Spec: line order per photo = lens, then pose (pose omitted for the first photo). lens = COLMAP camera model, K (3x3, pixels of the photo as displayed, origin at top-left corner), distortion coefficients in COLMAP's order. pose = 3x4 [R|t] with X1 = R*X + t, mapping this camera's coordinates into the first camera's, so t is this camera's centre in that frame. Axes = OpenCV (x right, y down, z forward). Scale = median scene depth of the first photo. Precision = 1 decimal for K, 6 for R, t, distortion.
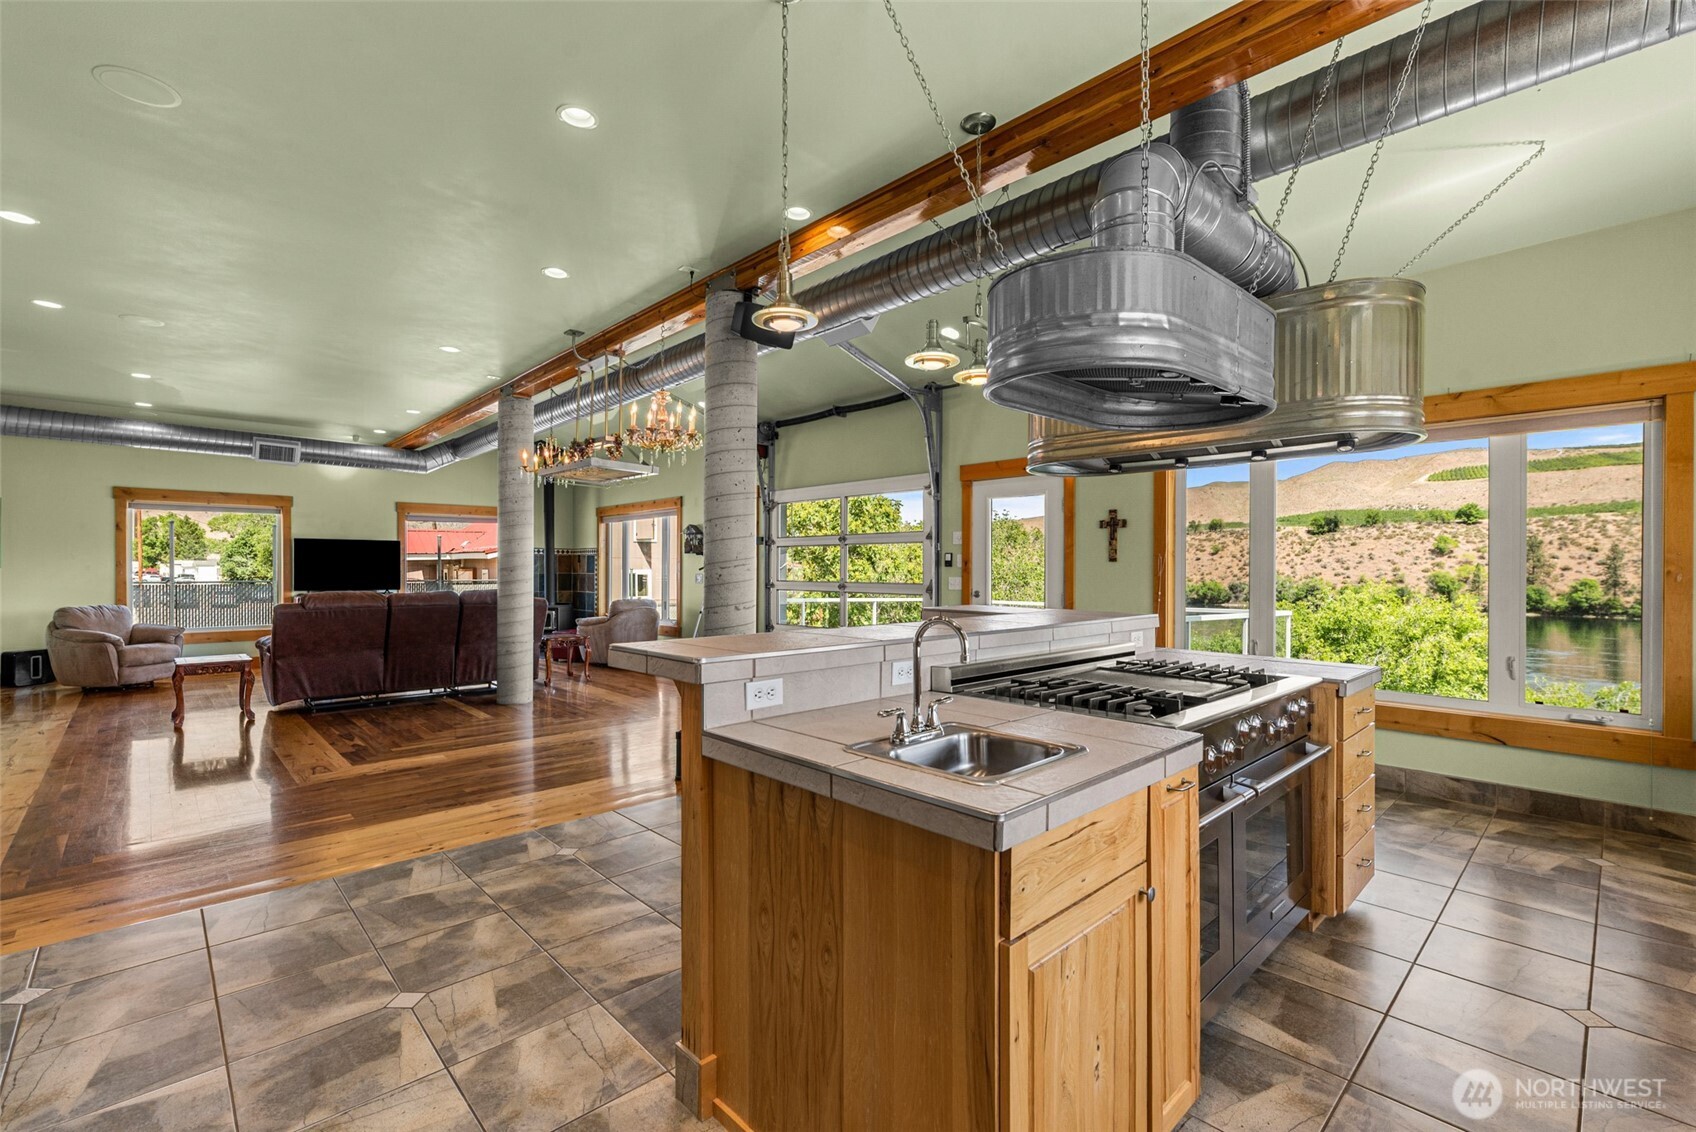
lens RADIAL K [[741.9, 0, 857.5], [0, 741.9, 569.5], [0, 0, 1]] dist [0.000398, -0.000159]
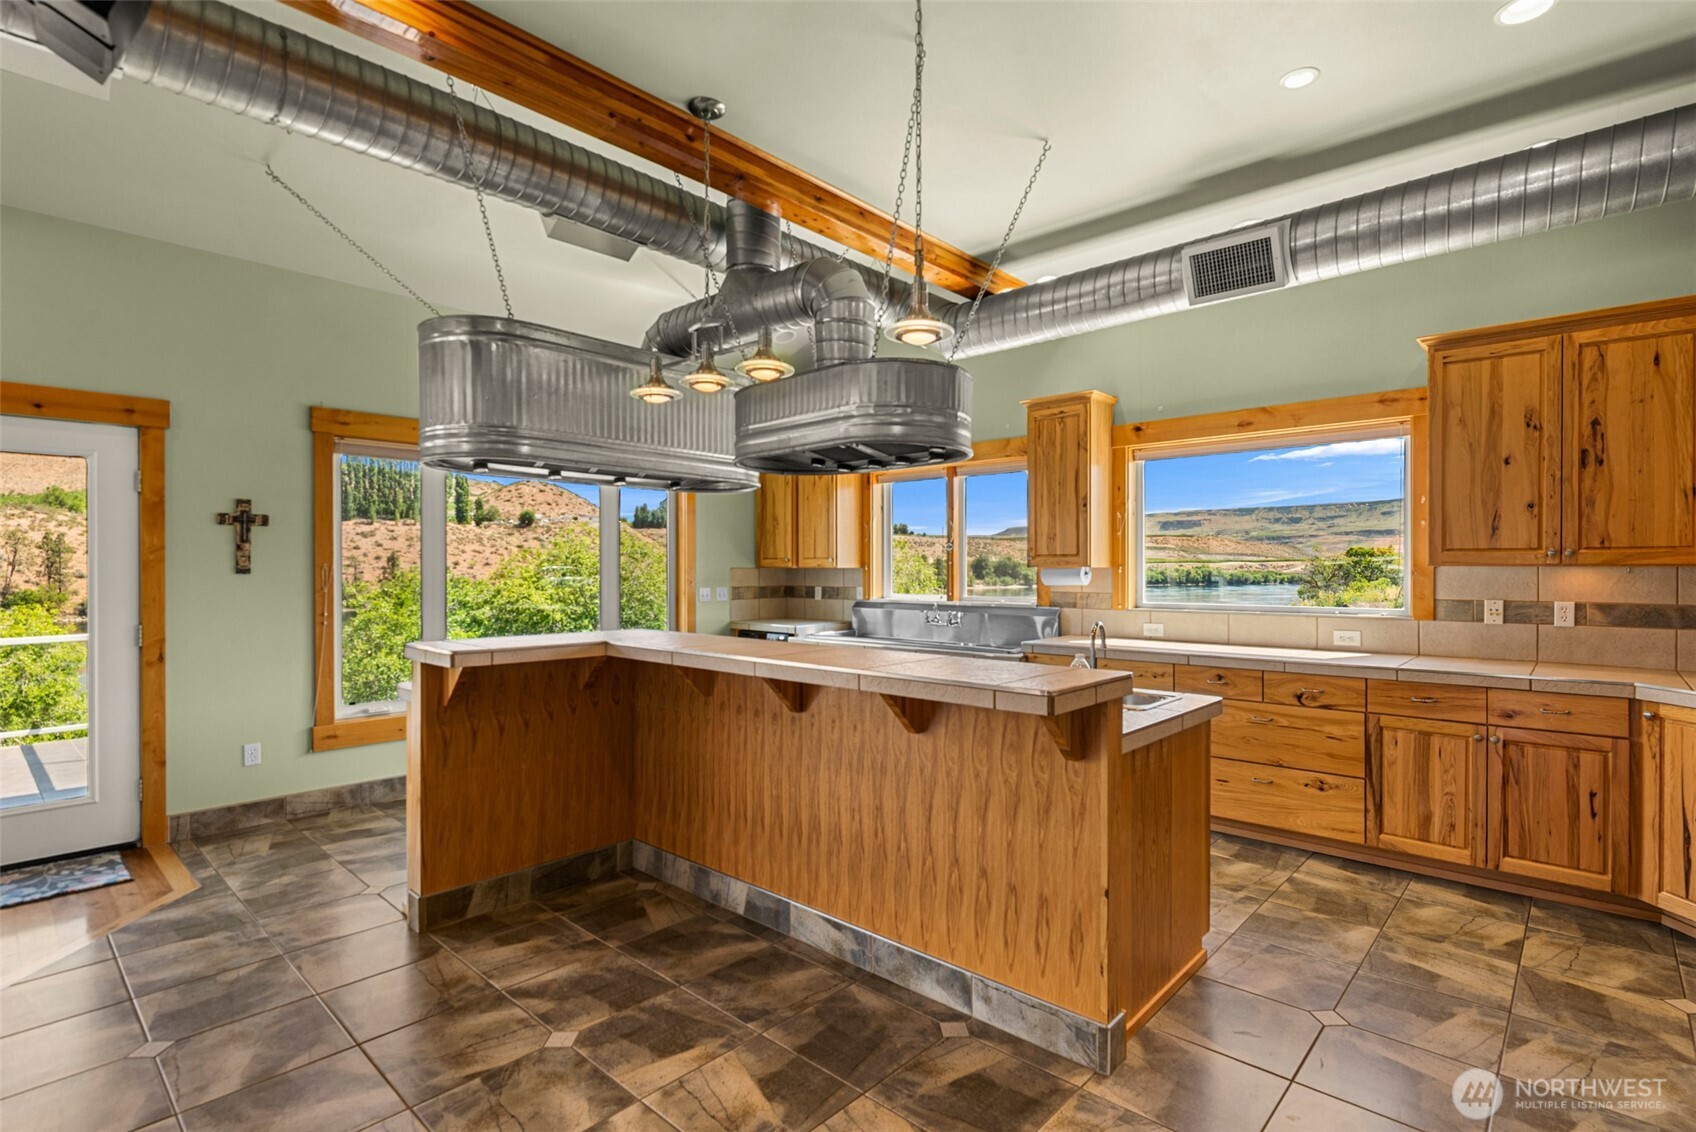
lens RADIAL K [[811.5, 0, 861.8], [0, 811.5, 571.6], [0, 0, 1]] dist [0.000428, -0.001108]
pose [[-0.069324, -0.006358, 0.997574, -0.288268], [0.002649, 0.999975, 0.006557, -0.009809], [-0.997591, 0.003097, -0.069305, 0.294525]]
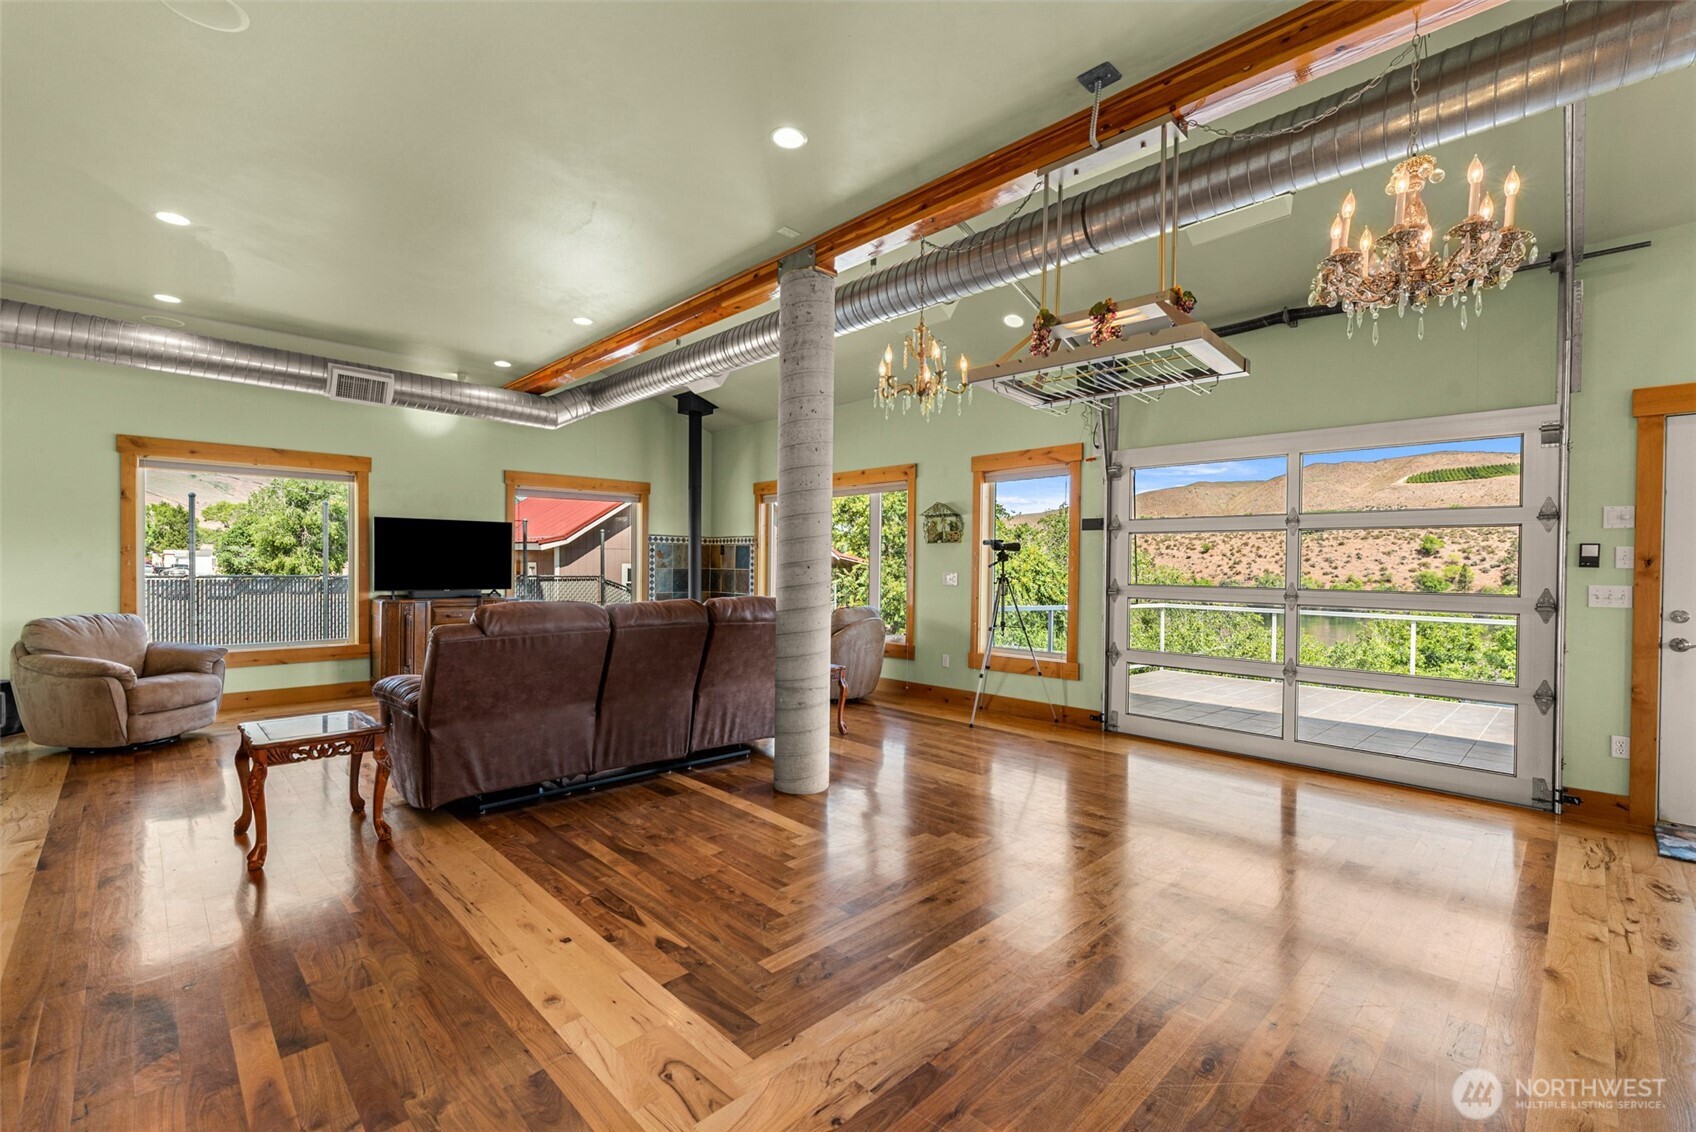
lens RADIAL K [[729.5, 0, 856.6], [0, 729.5, 569.8], [0, 0, 1]] dist [0.000166, -0.000370]
pose [[0.999856, 0.008163, 0.014896, -0.344765], [-0.008267, 0.999942, 0.006952, -0.000335], [-0.014838, -0.007074, 0.999865, 0.332080]]
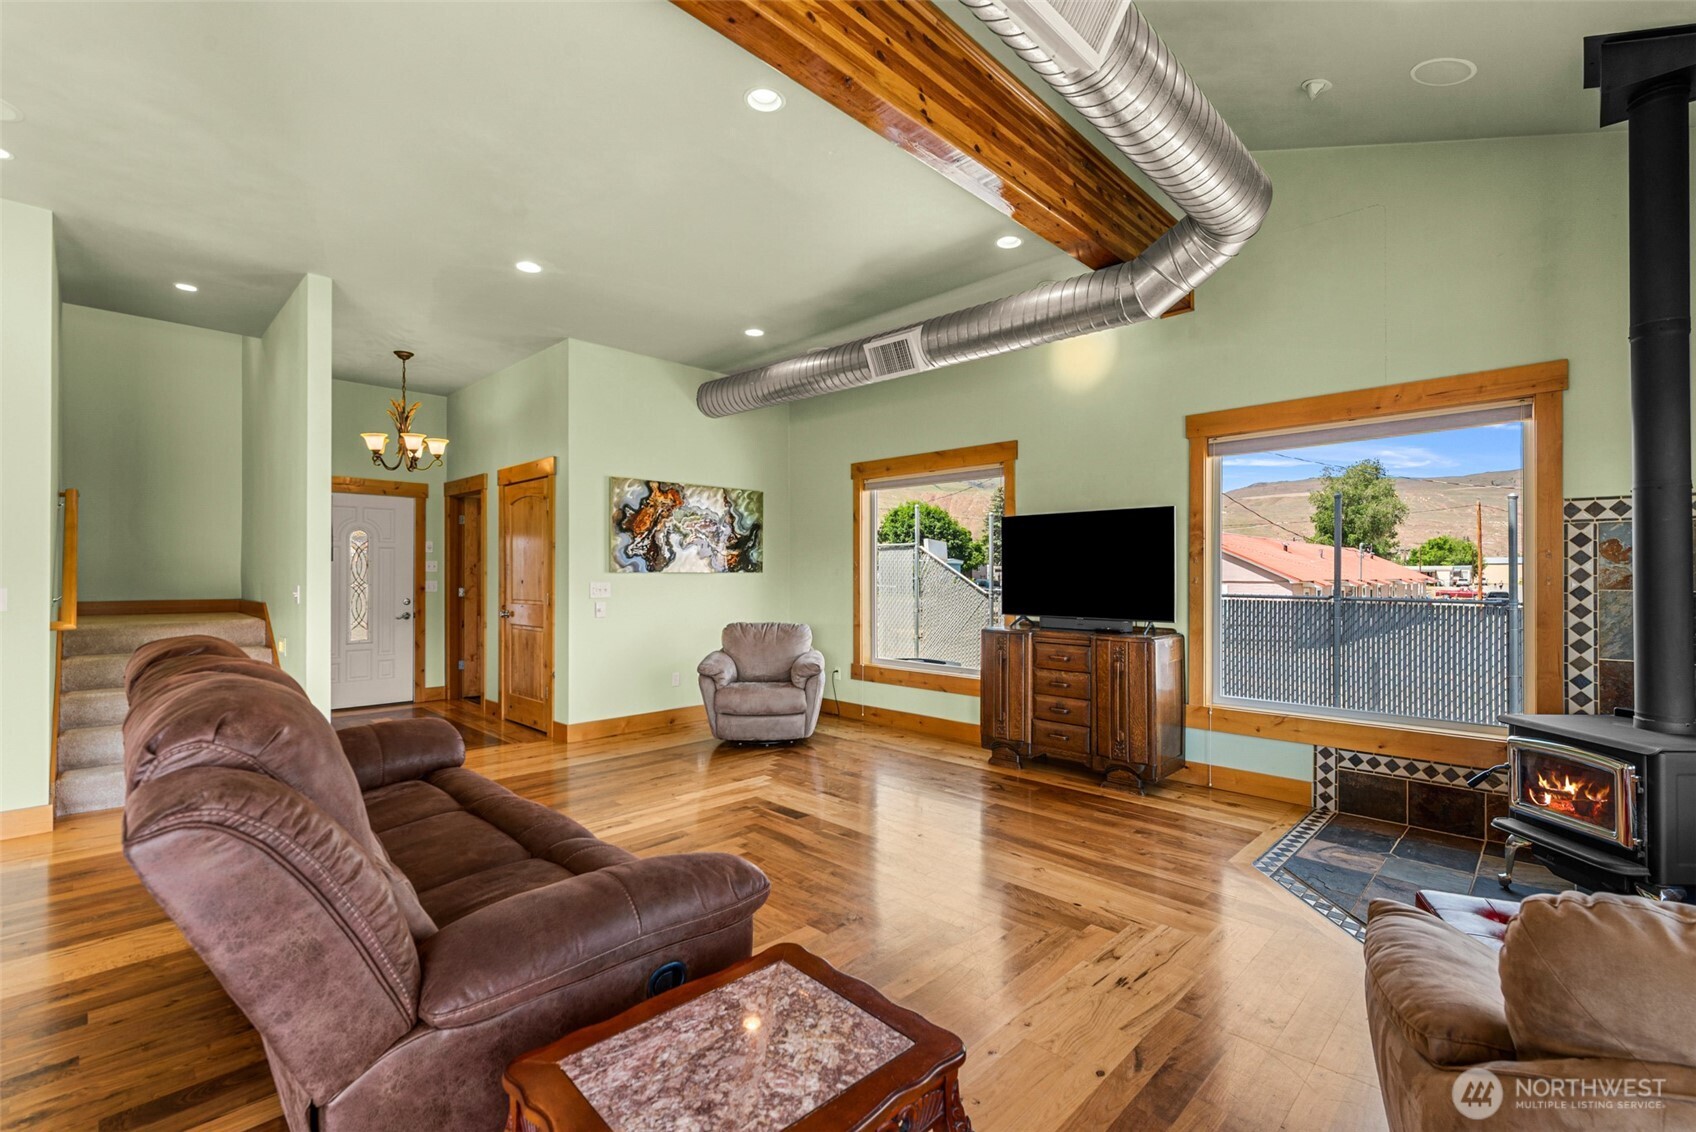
lens RADIAL K [[741.9, 0, 857.5], [0, 741.9, 569.5], [0, 0, 1]] dist [0.000398, -0.000159]
pose [[0.034036, -0.006408, -0.999400, -0.250873], [-0.002673, 0.999975, -0.006503, -0.000078], [0.999417, 0.002893, 0.034018, 0.972698]]
